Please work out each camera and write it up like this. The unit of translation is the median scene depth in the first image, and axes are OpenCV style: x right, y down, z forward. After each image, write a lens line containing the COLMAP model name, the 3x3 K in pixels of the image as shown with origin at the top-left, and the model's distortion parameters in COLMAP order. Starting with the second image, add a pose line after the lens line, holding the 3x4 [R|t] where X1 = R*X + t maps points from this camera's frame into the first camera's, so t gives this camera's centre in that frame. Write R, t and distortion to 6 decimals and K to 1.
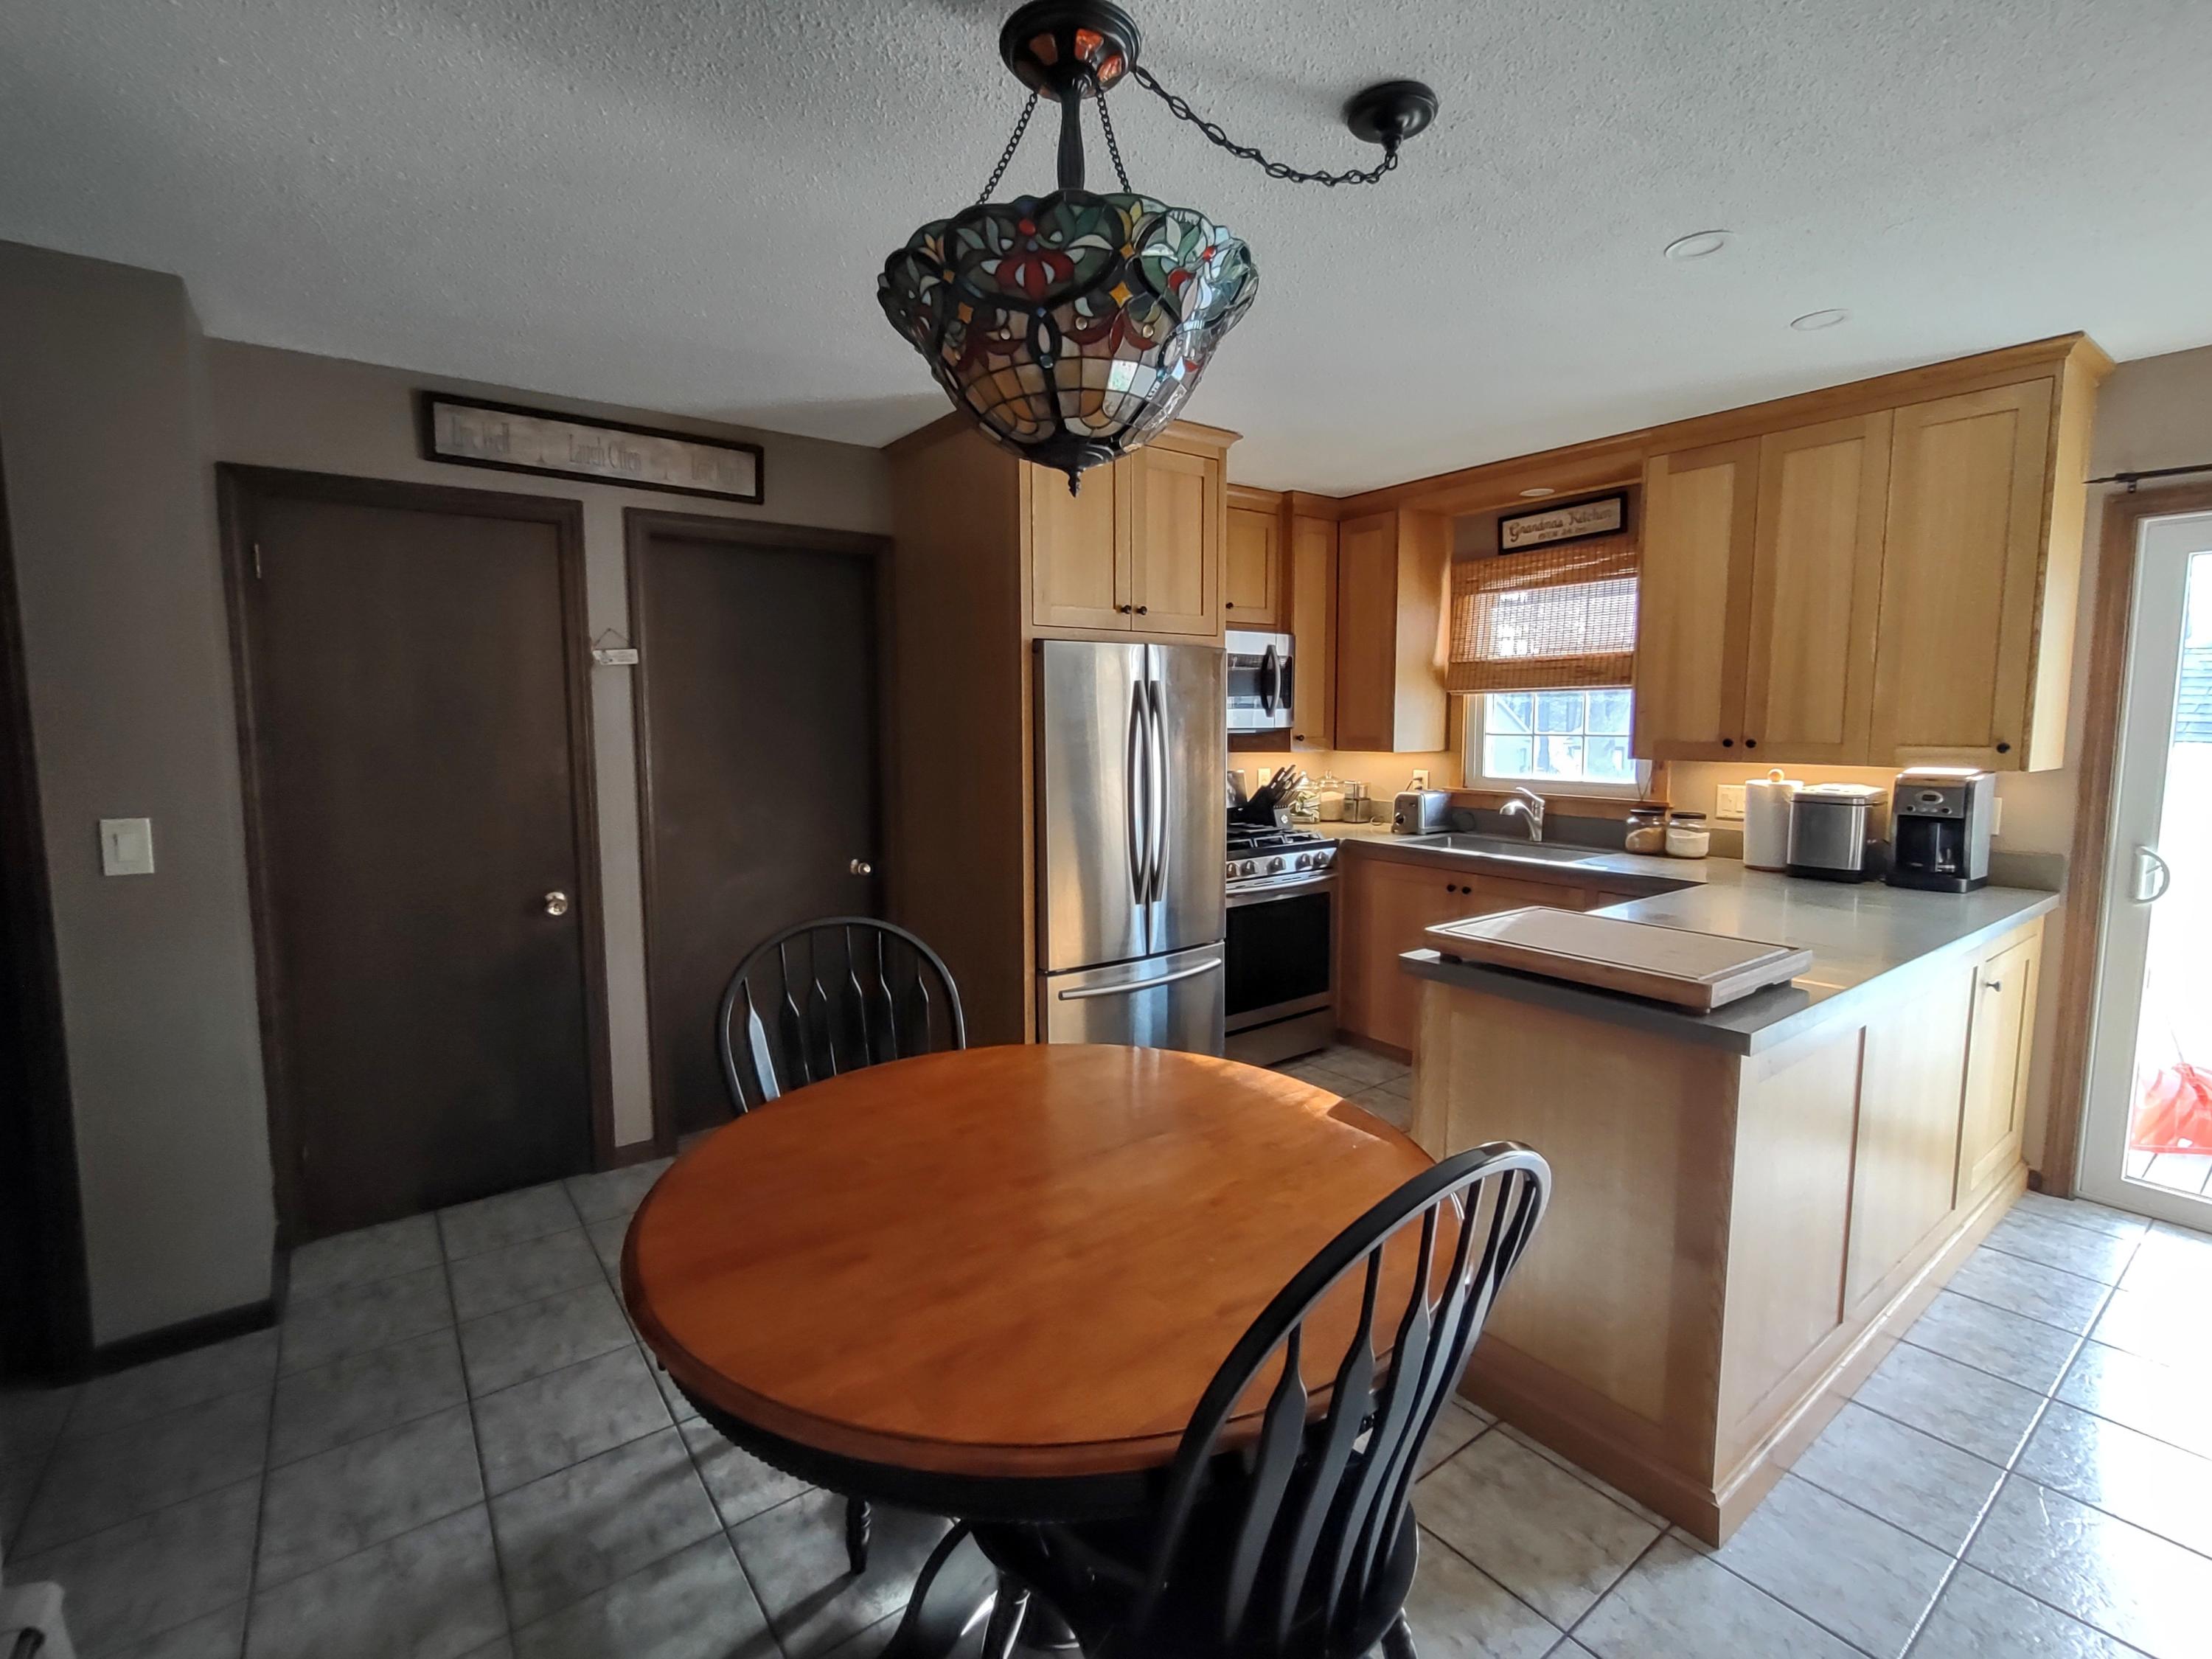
lens RADIAL K [[1006.4, 0, 1088.4], [0, 1006.4, 812.6], [0, 0, 1]] dist [-0.004869, 0.001241]
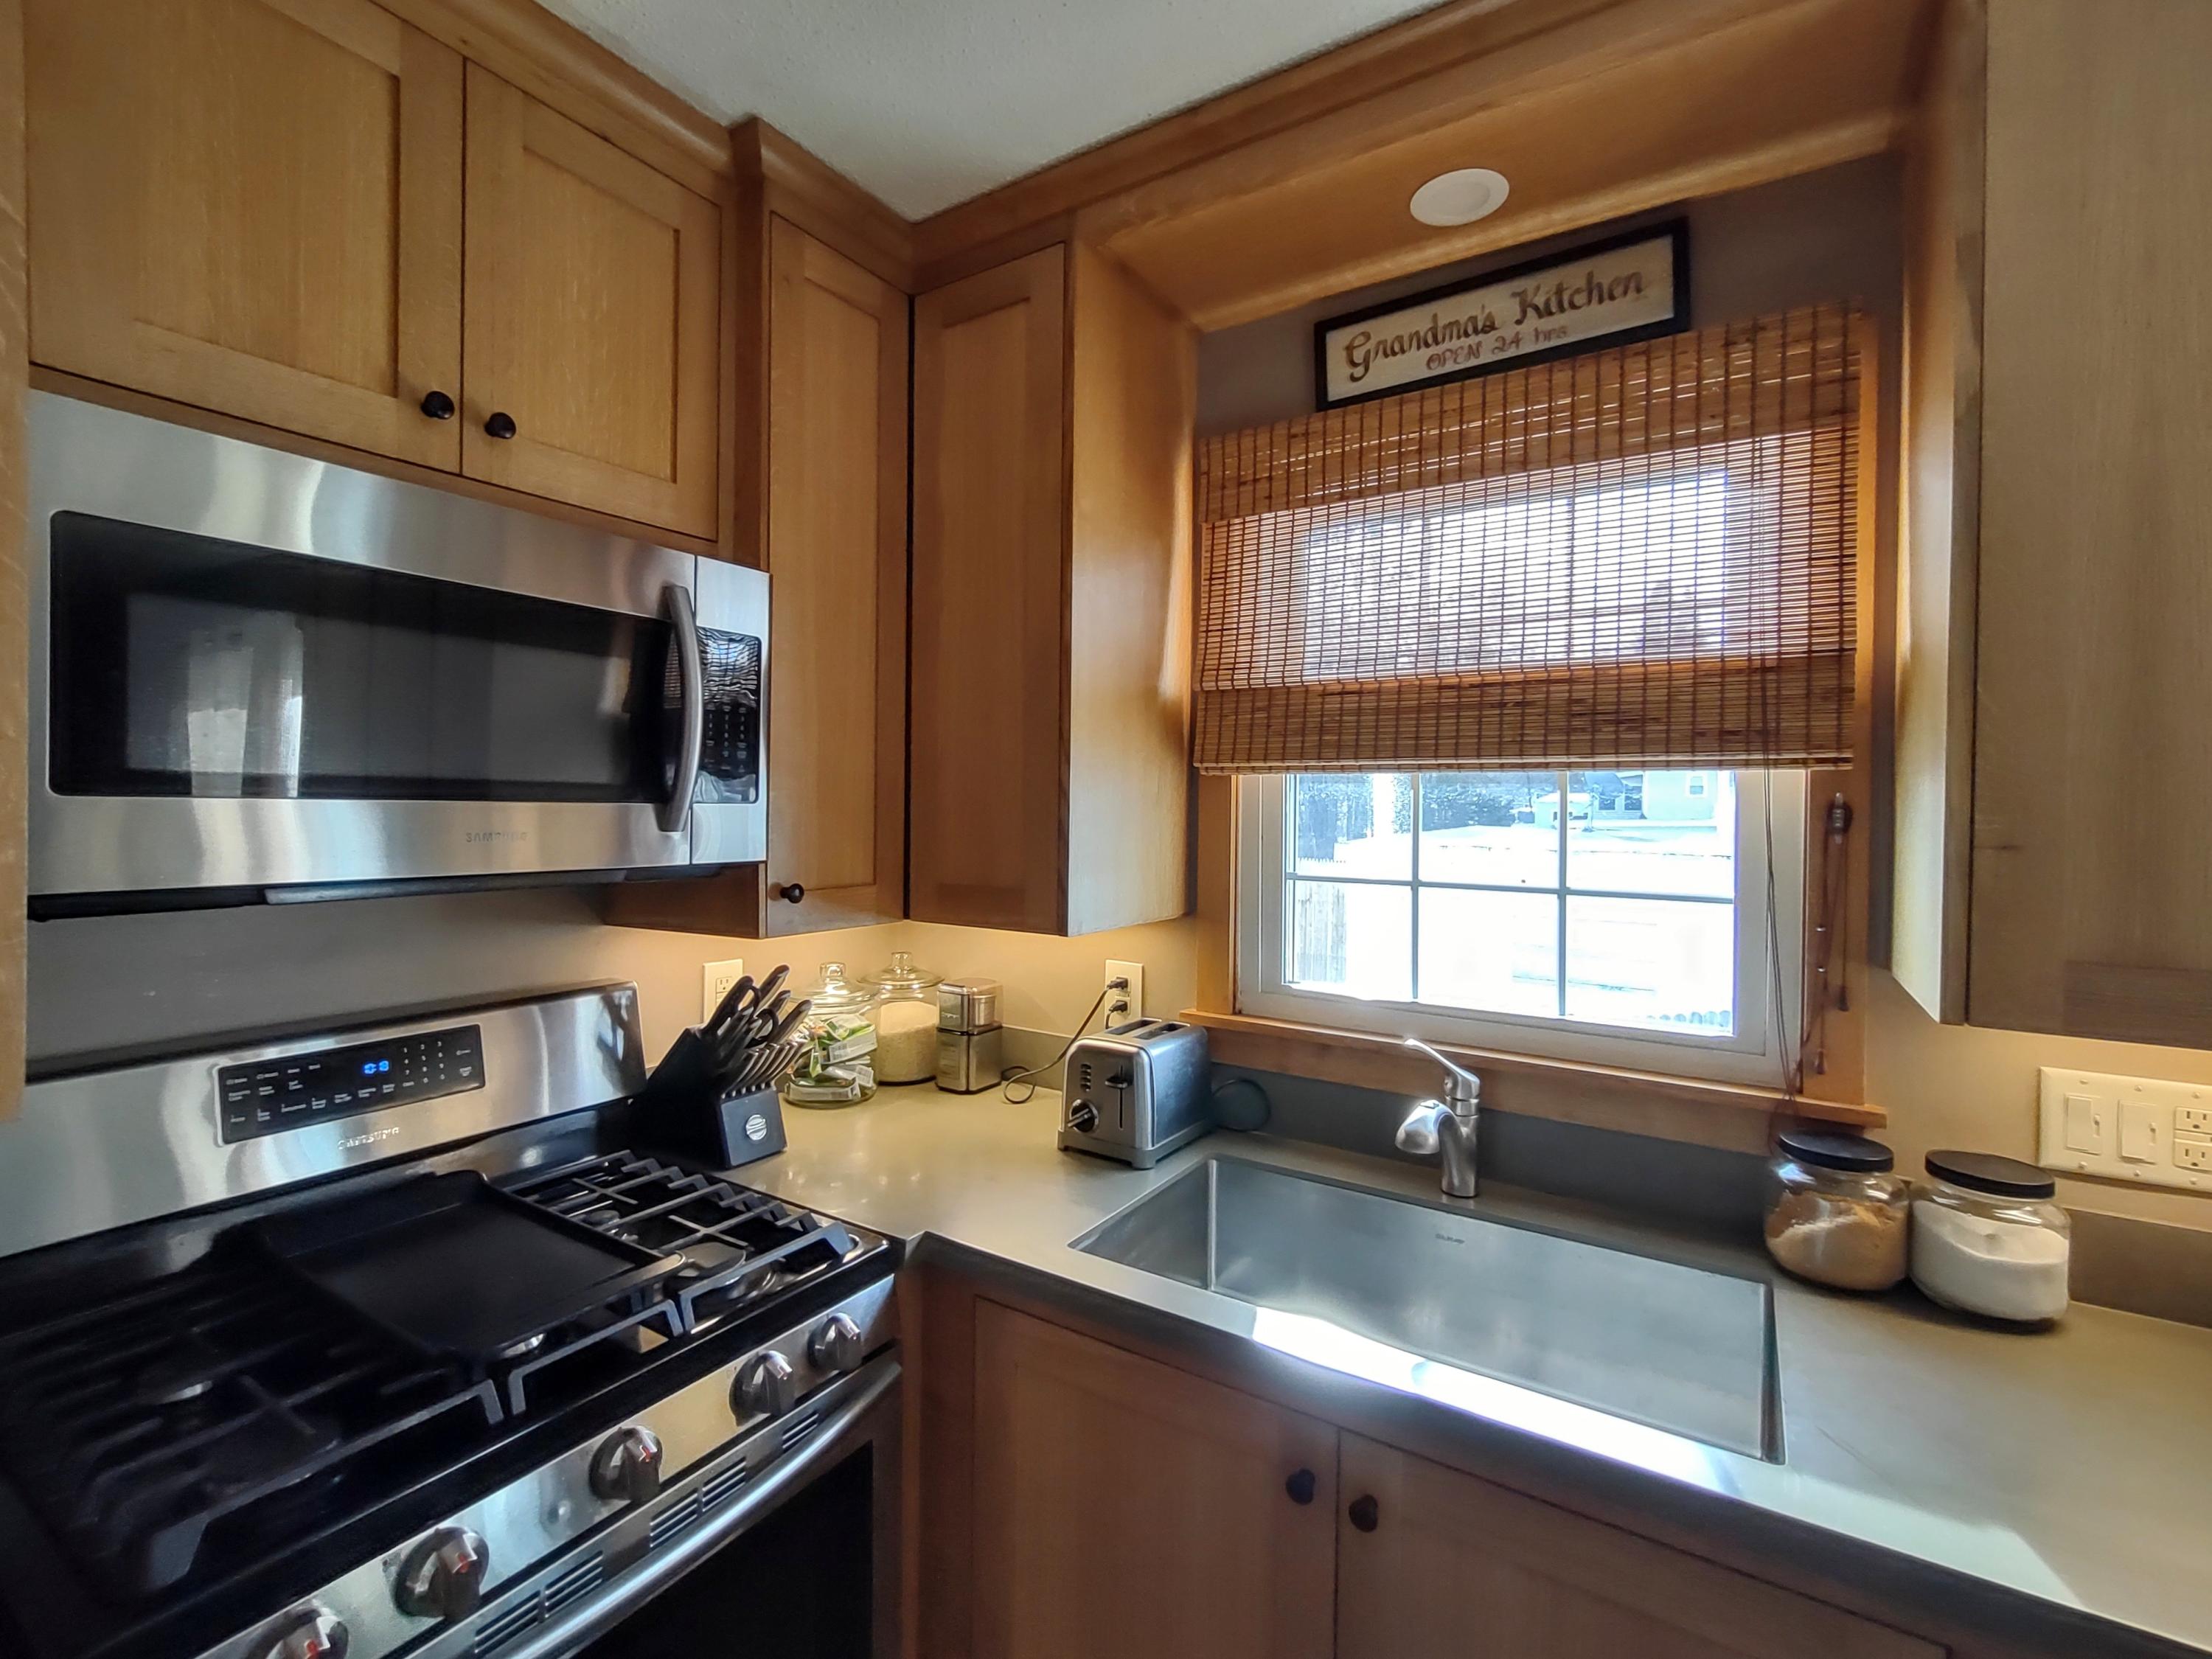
lens RADIAL K [[1006.4, 0, 1088.4], [0, 1006.4, 812.6], [0, 0, 1]] dist [-0.004869, 0.001241]
pose [[0.935621, 0.015916, 0.352647, 0.212331], [0.014230, 0.996471, -0.082727, -0.082495], [-0.352719, 0.082419, 0.932092, 0.758078]]
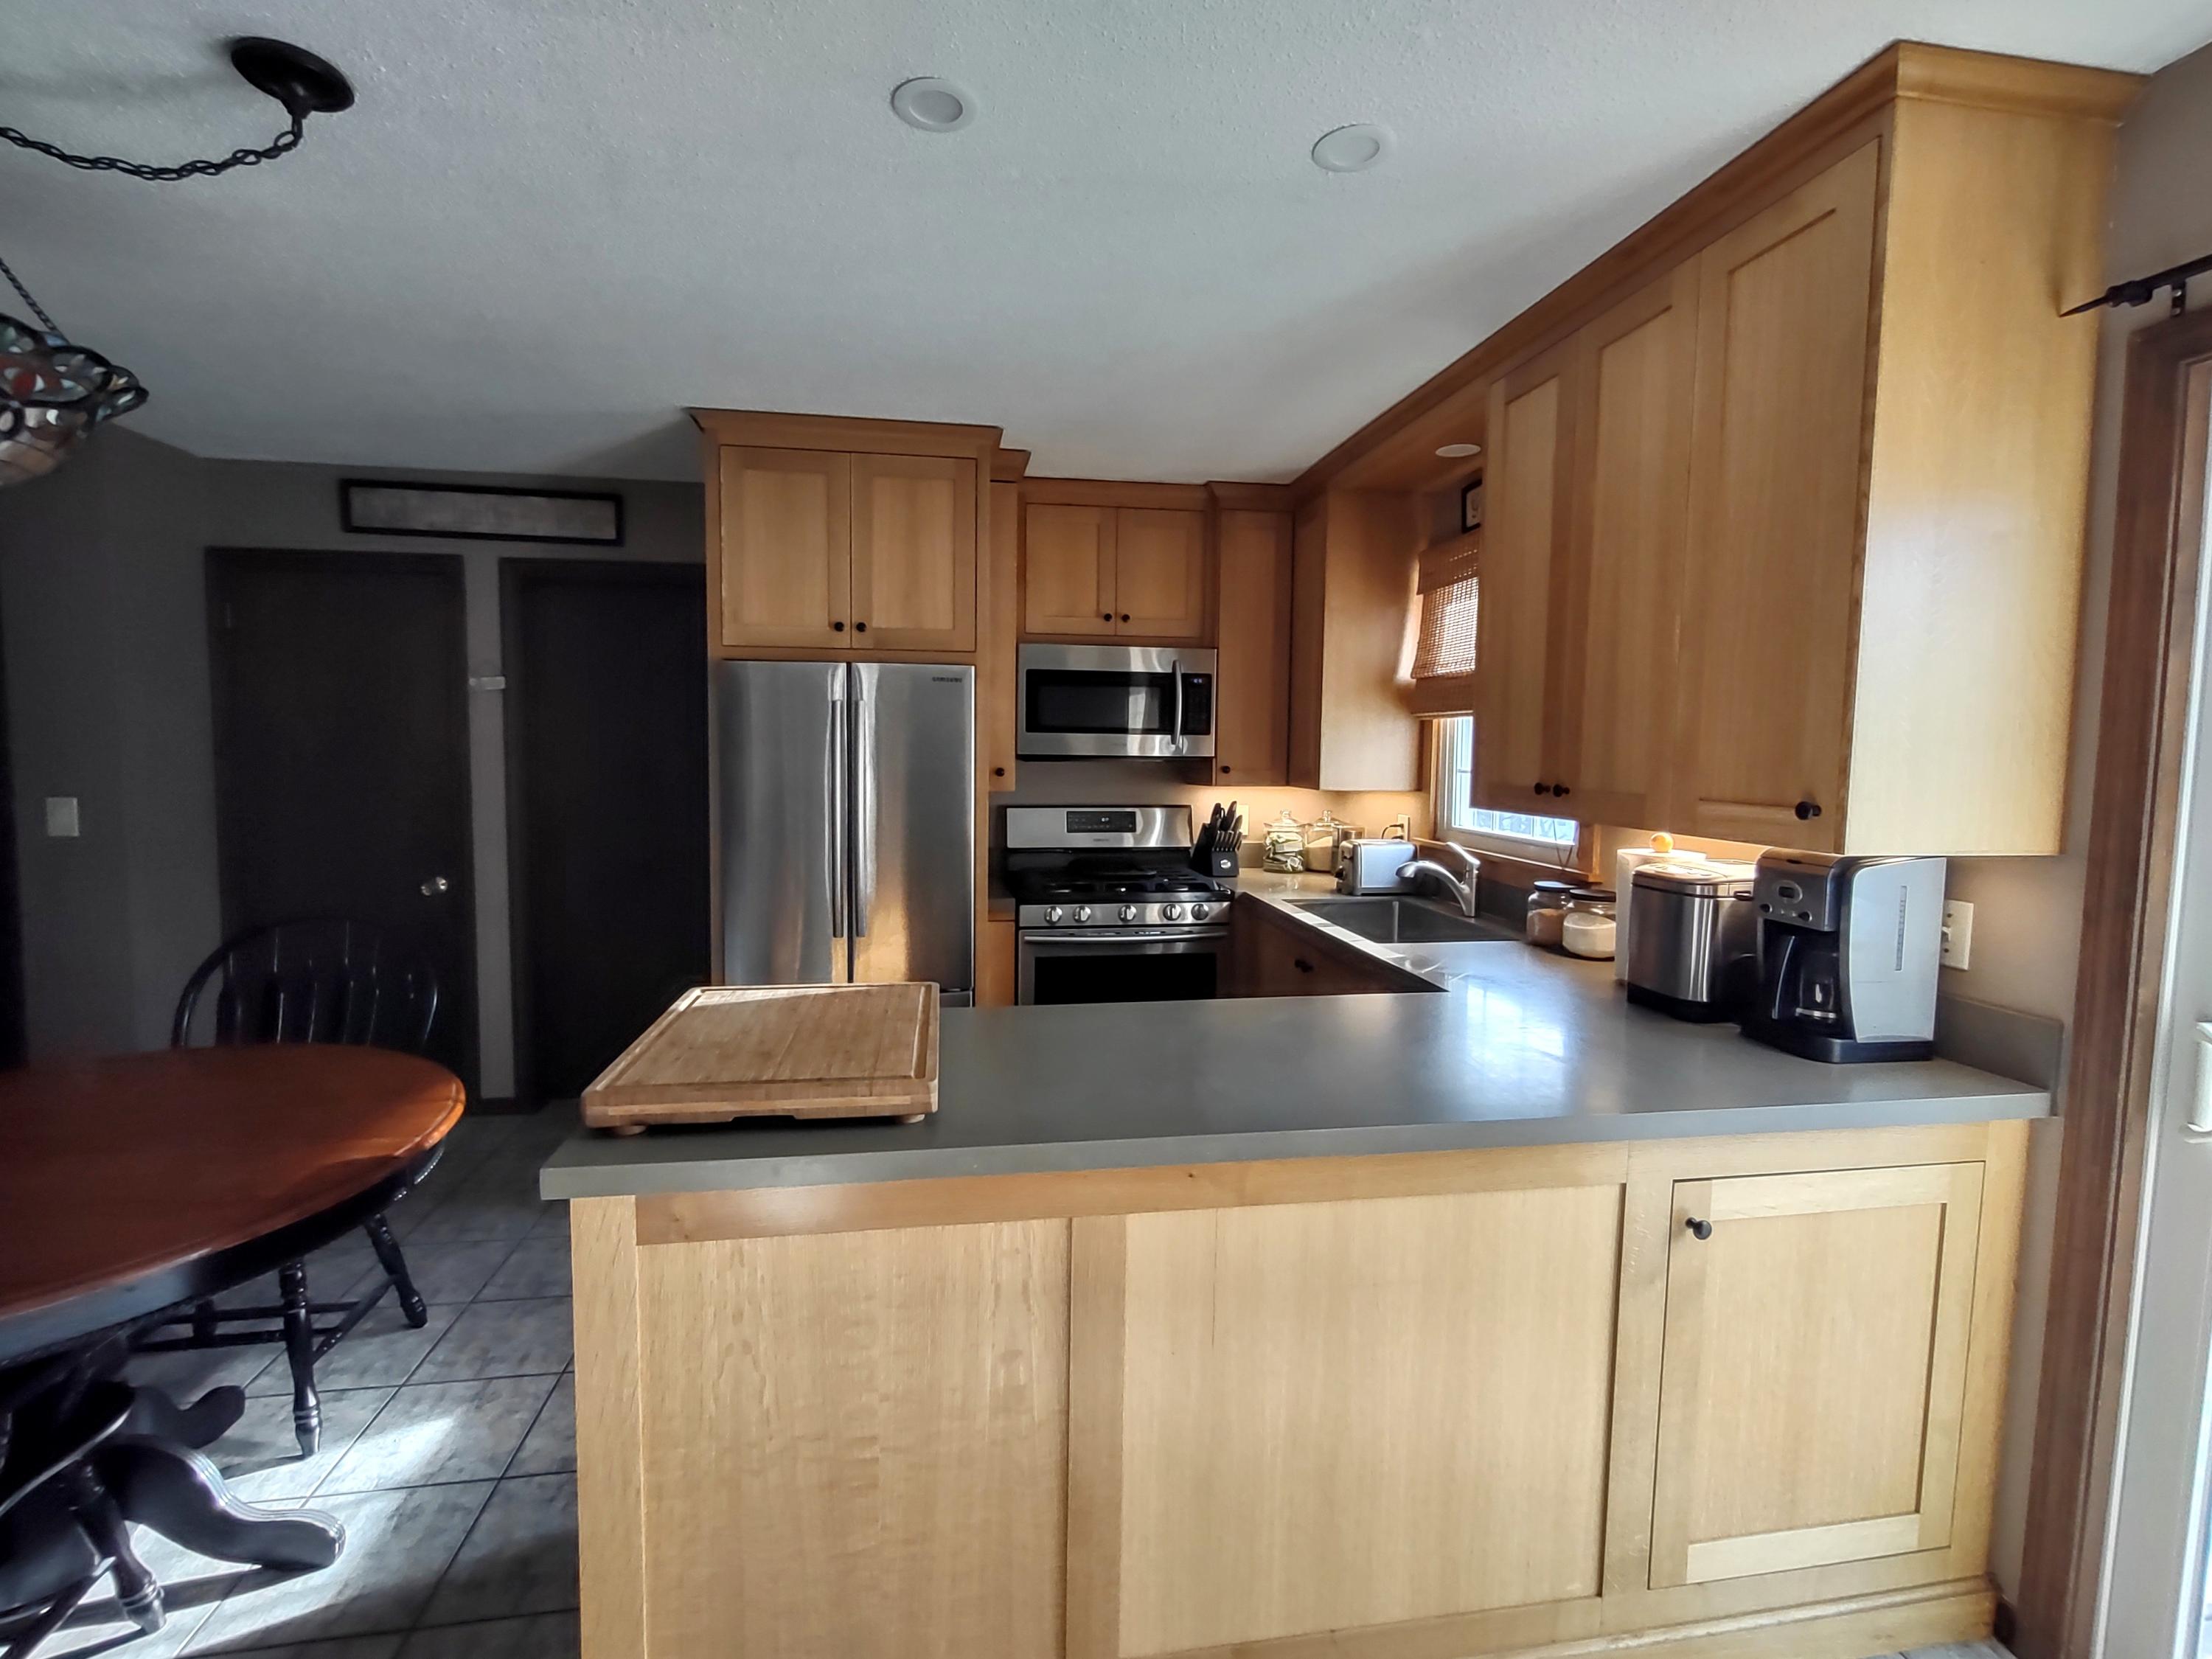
lens RADIAL K [[1006.4, 0, 1088.4], [0, 1006.4, 812.6], [0, 0, 1]] dist [-0.004869, 0.001241]
pose [[0.887846, 0.045699, -0.457865, 0.570945], [-0.058844, 0.998162, -0.014481, -0.021808], [0.456362, 0.039799, 0.888904, 0.221479]]
